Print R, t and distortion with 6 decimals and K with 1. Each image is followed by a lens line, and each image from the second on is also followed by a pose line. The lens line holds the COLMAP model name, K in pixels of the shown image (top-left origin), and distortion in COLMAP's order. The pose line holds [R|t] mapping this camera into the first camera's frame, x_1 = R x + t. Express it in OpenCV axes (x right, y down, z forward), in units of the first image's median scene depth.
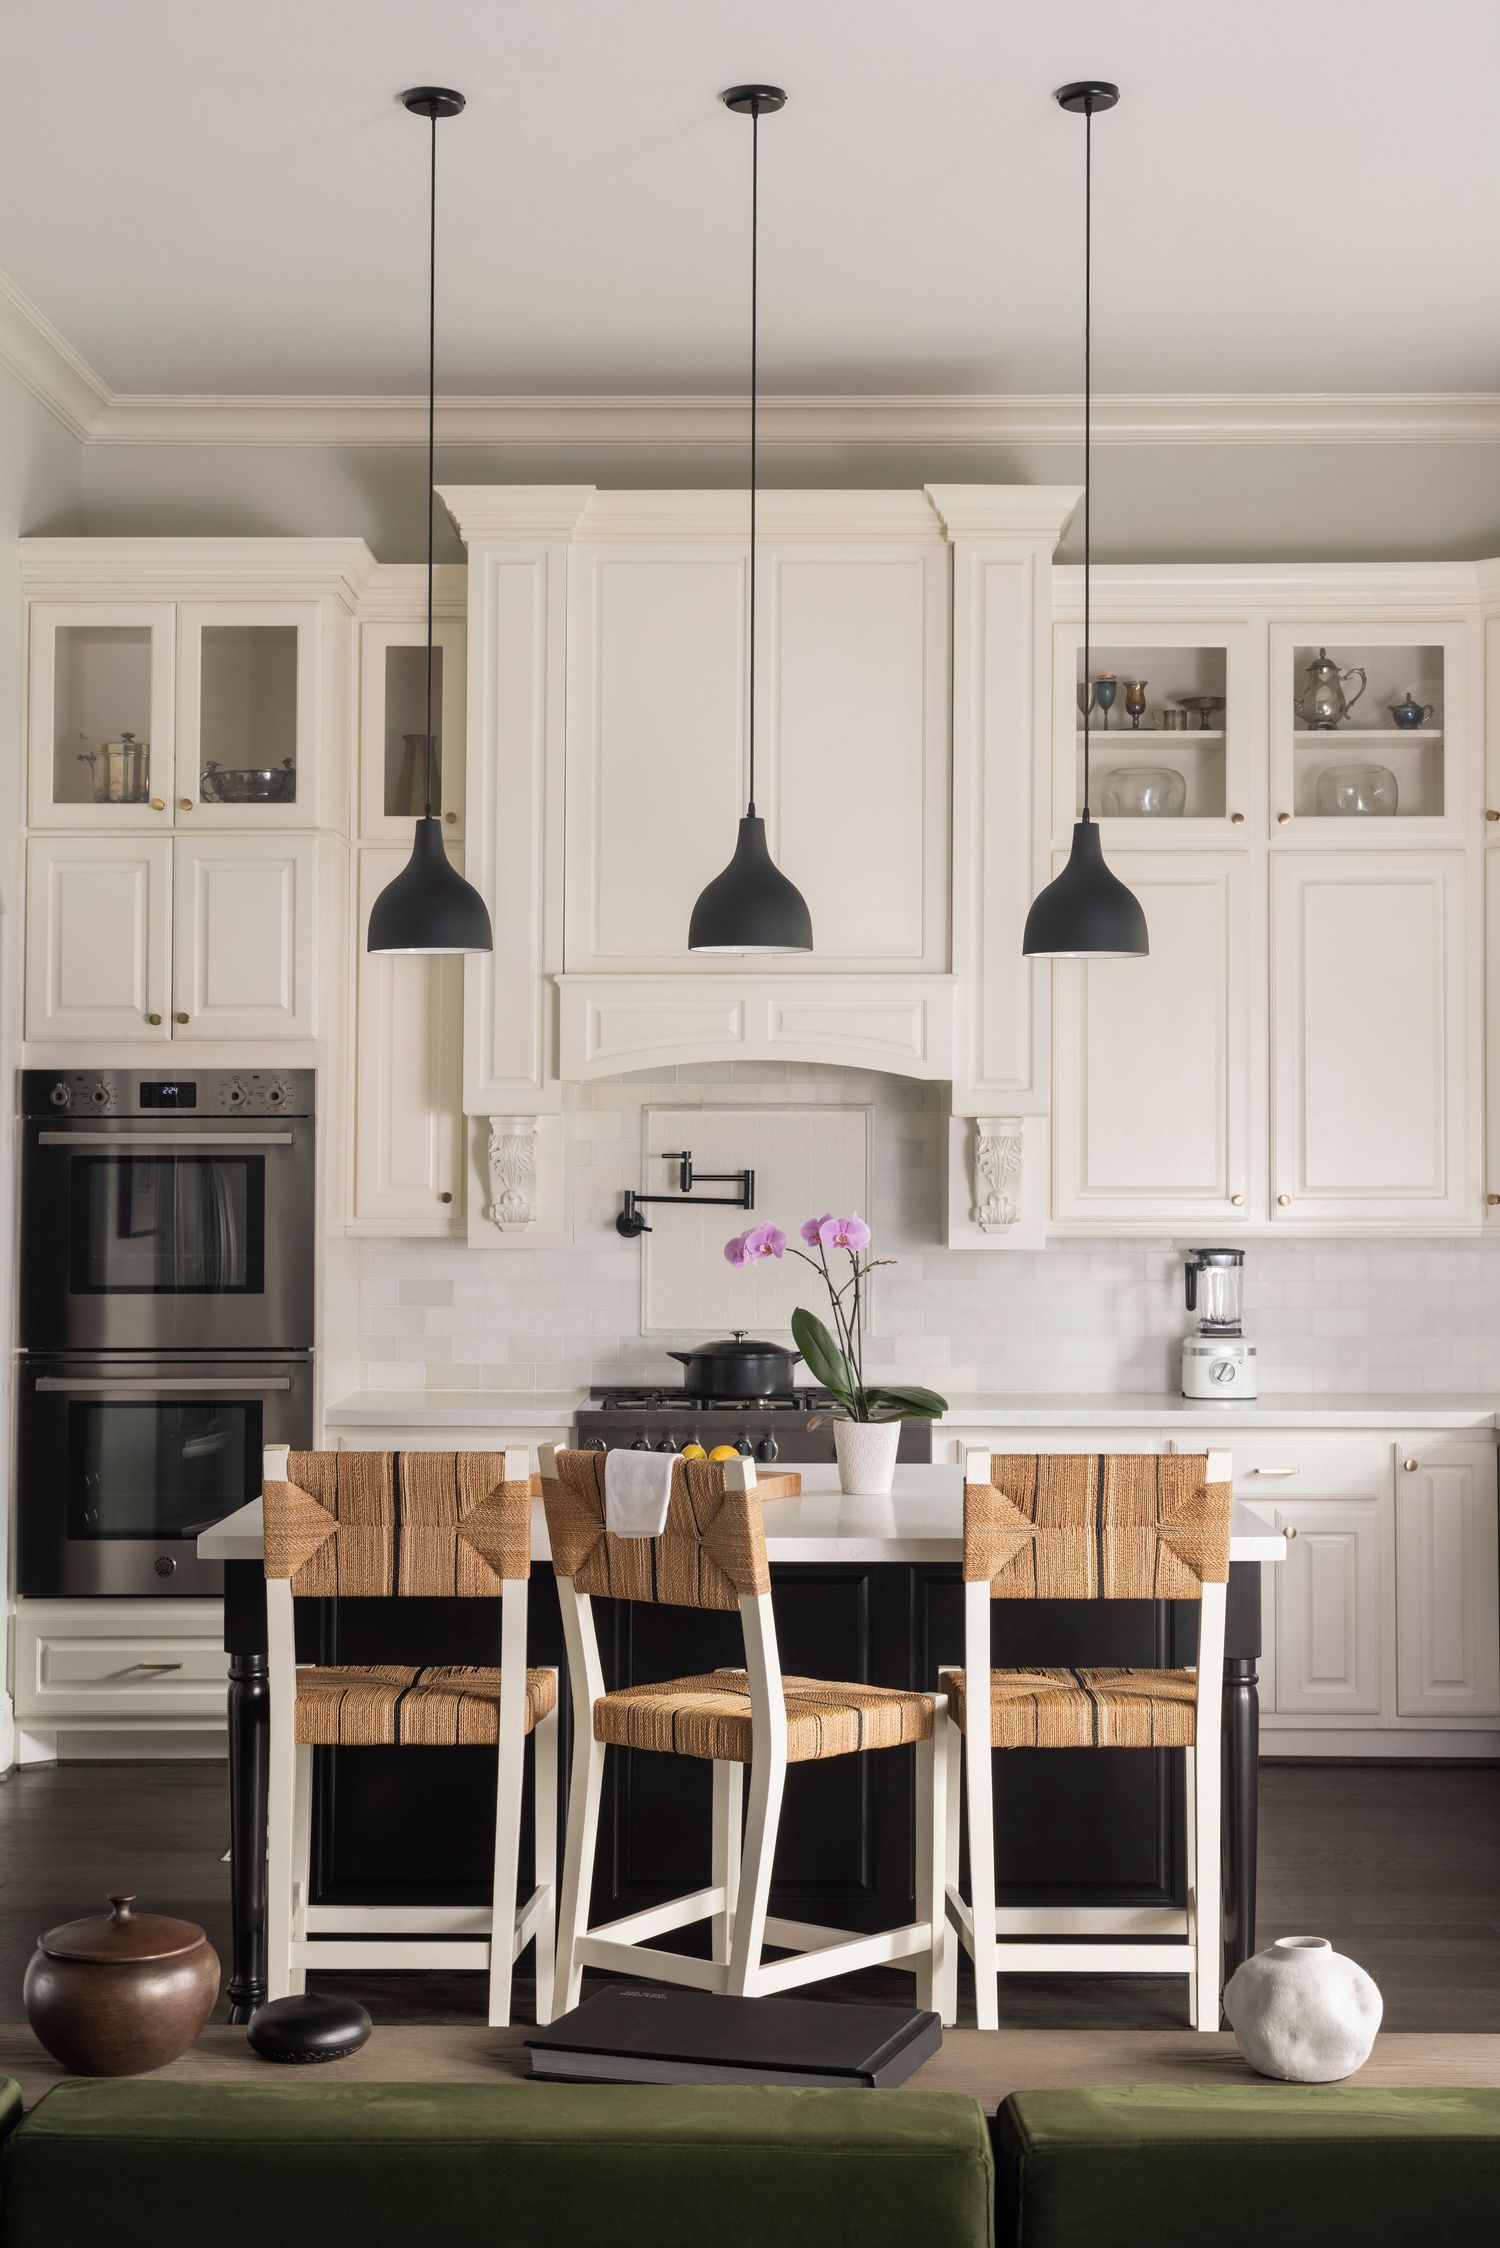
lens RADIAL K [[3427.7, 0, 751.4], [0, 3427.7, 1086.6], [0, 0, 1]] dist [0.045207, 0.063522]
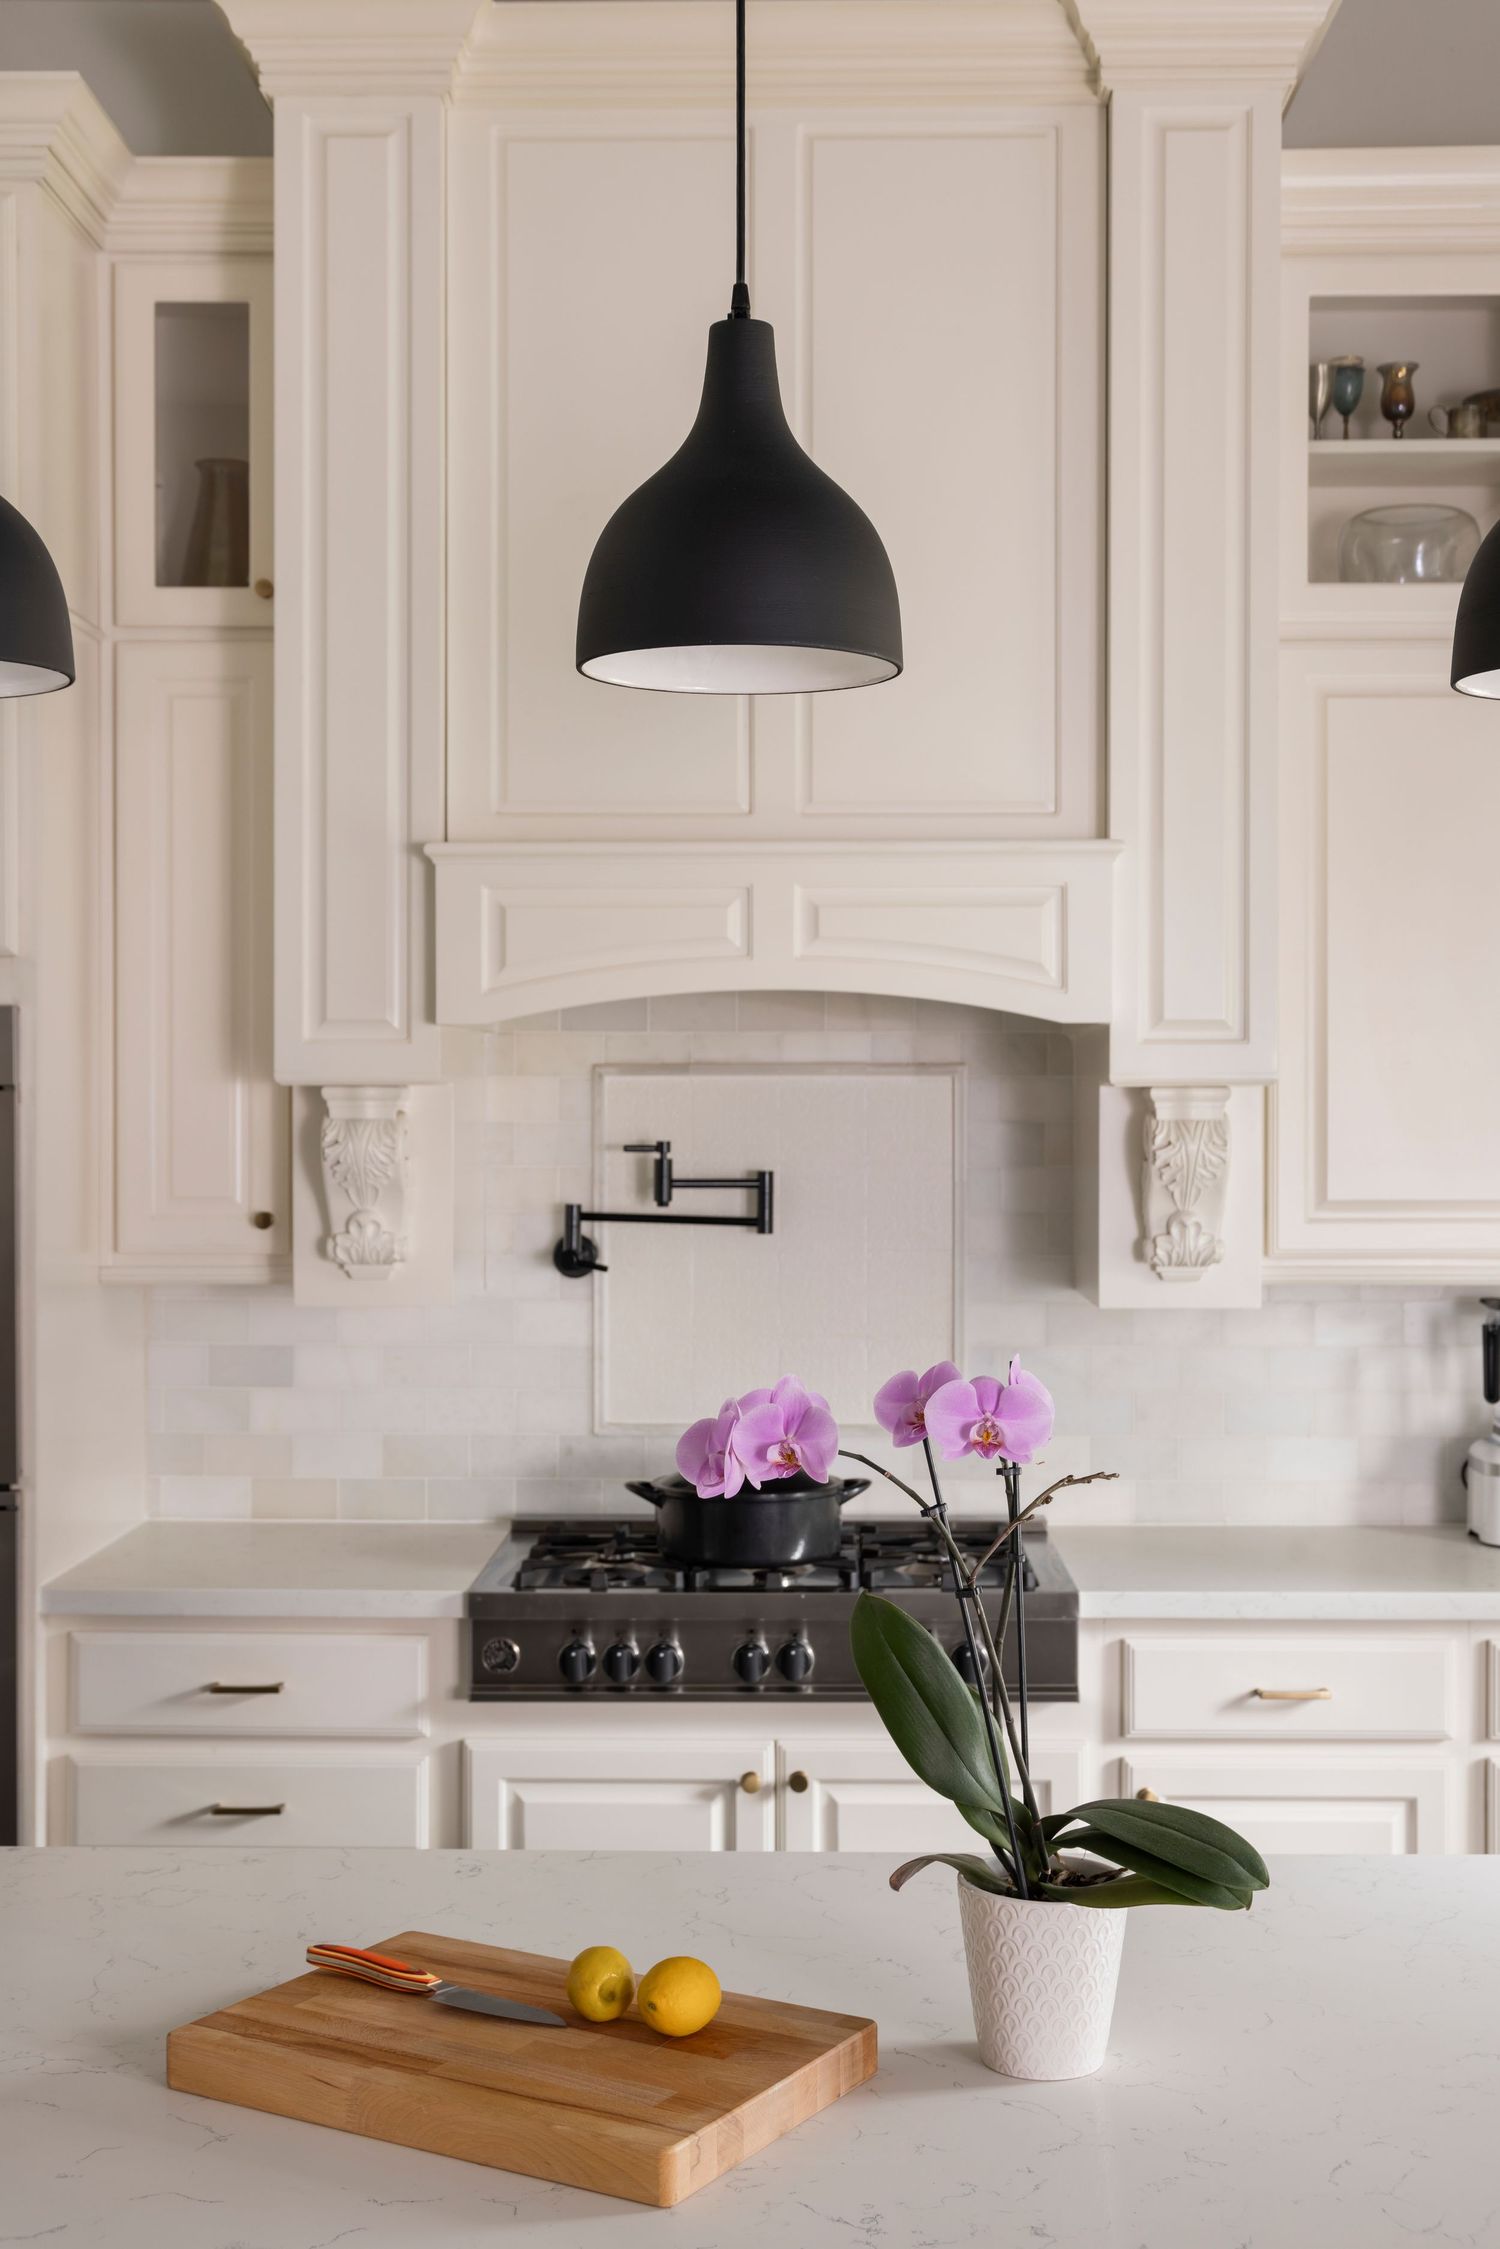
lens RADIAL K [[2763.1, 0, 750.0], [0, 2763.1, 1124.5], [0, 0, 1]] dist [0.002795, -0.010074]
pose [[0.999897, -0.003532, -0.013901, 0.003864], [0.003948, 0.999542, 0.029997, 0.001126], [0.013788, -0.030049, 0.999453, 0.535279]]
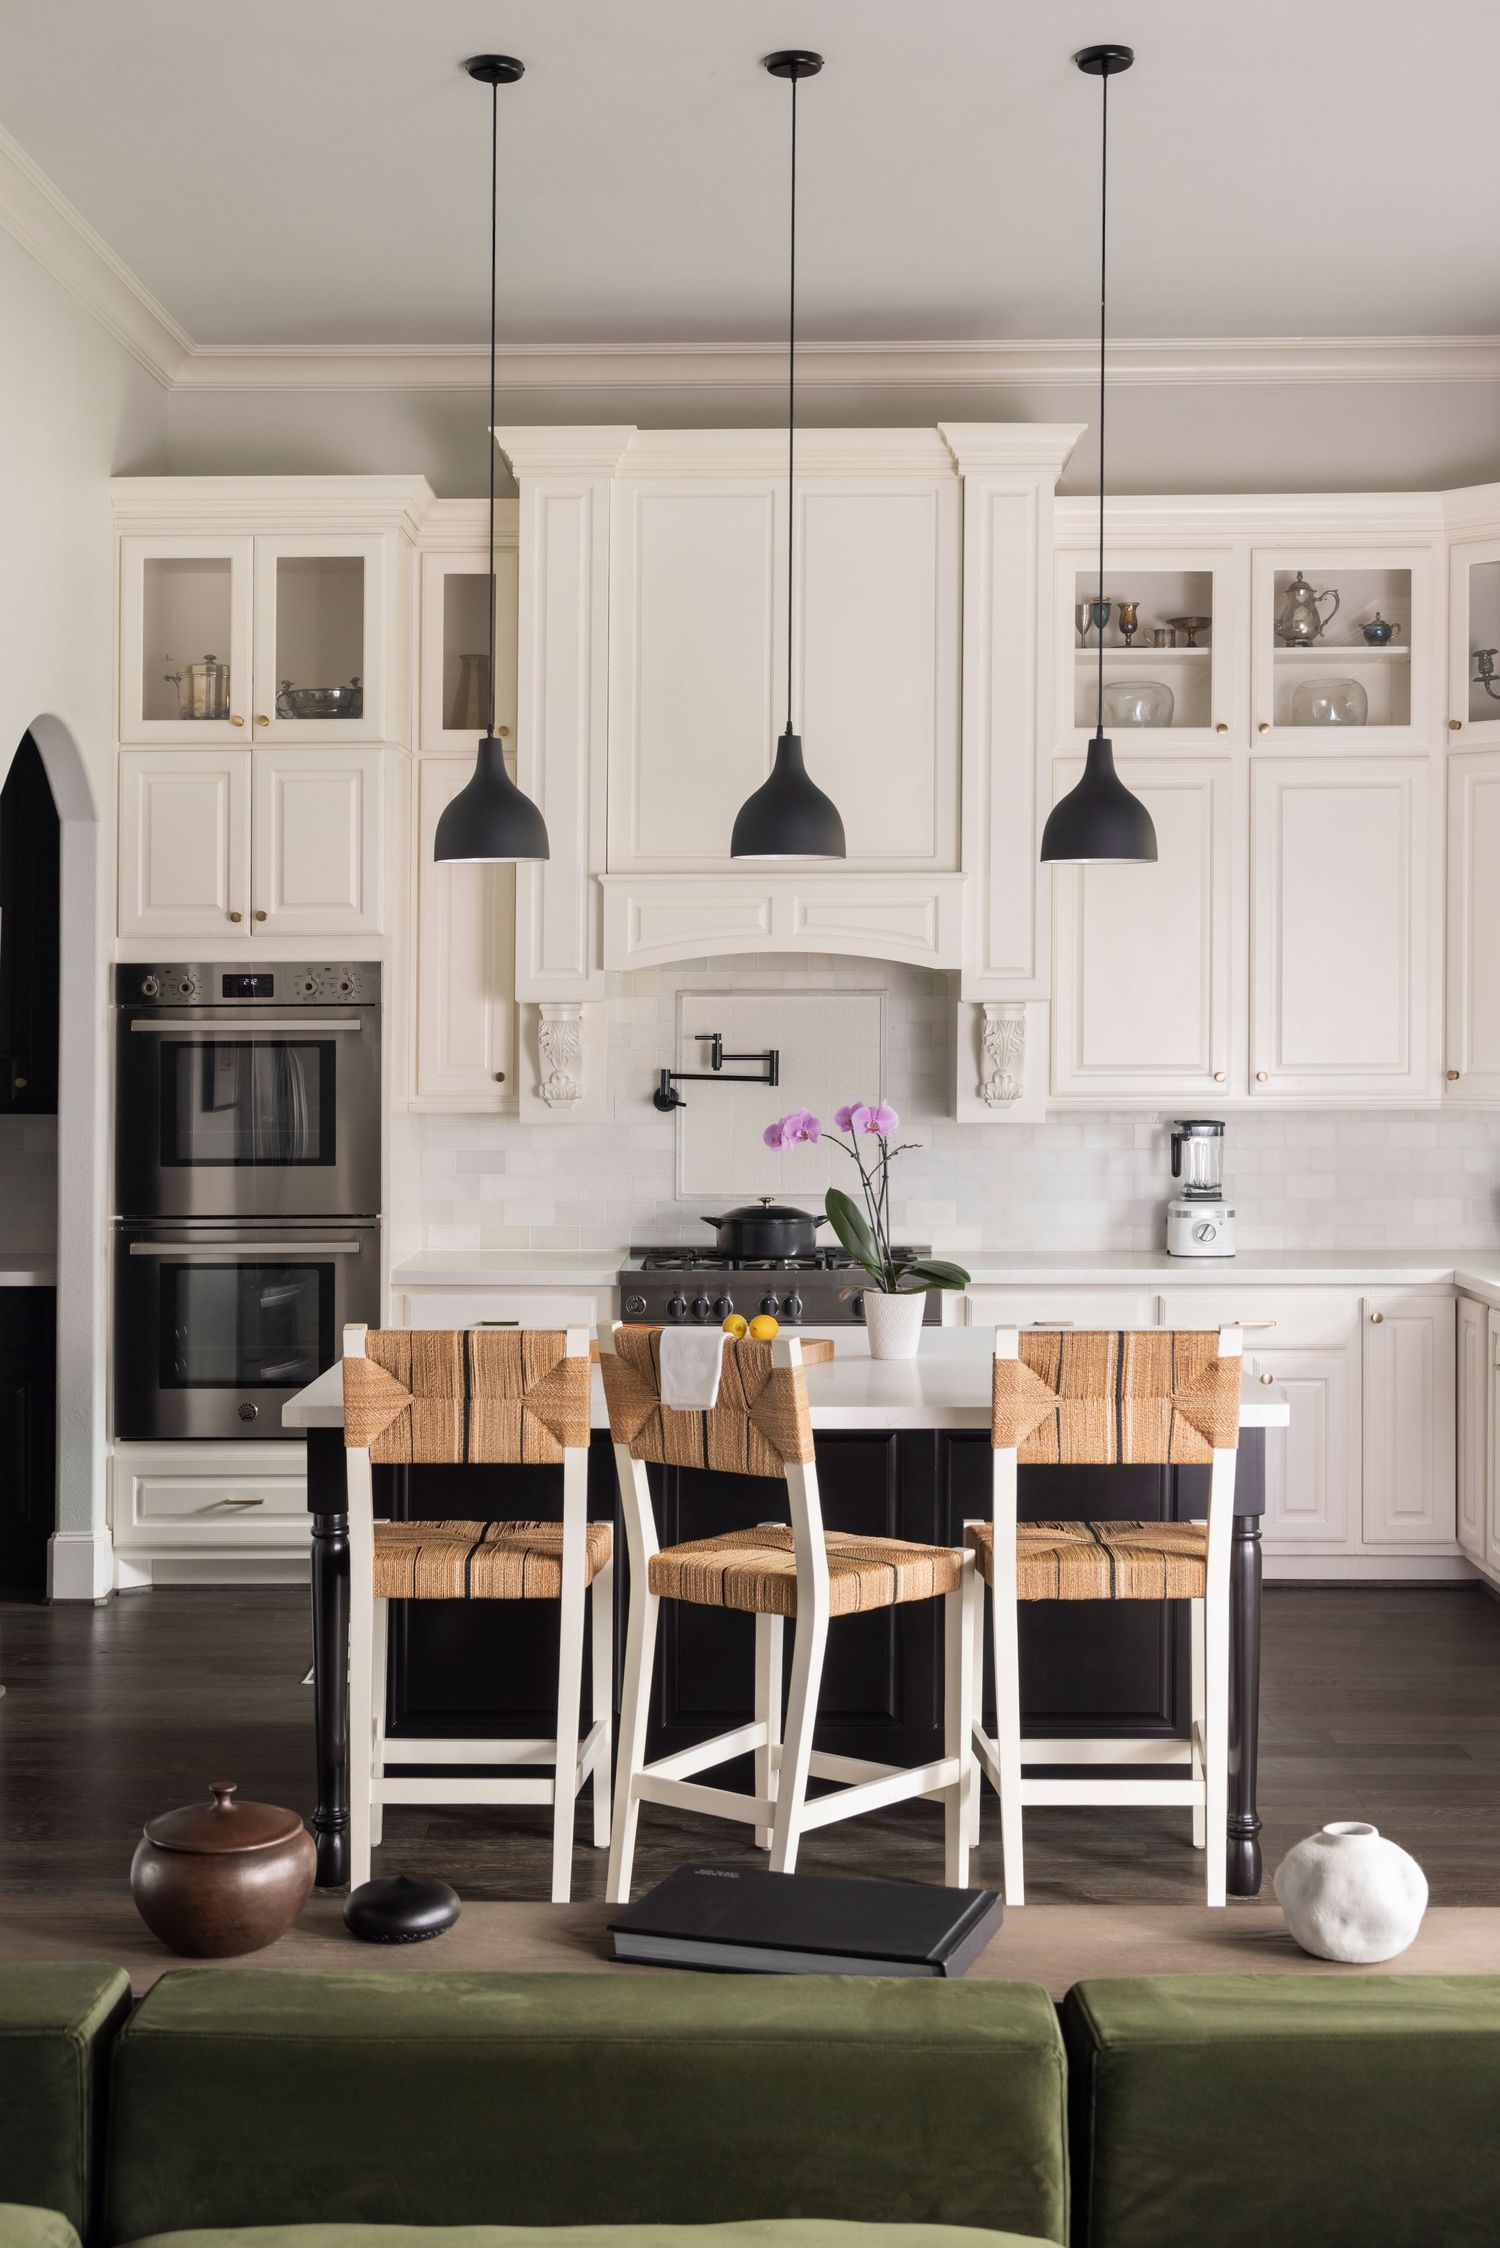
lens RADIAL K [[2992.2, 0, 741.7], [0, 2992.2, 1079.5], [0, 0, 1]] dist [0.014456, -0.025789]
pose [[0.999997, -0.001671, -0.001612, -0.010230], [0.001740, 0.999052, 0.043493, -0.008543], [0.001538, -0.043495, 0.999052, 0.044231]]
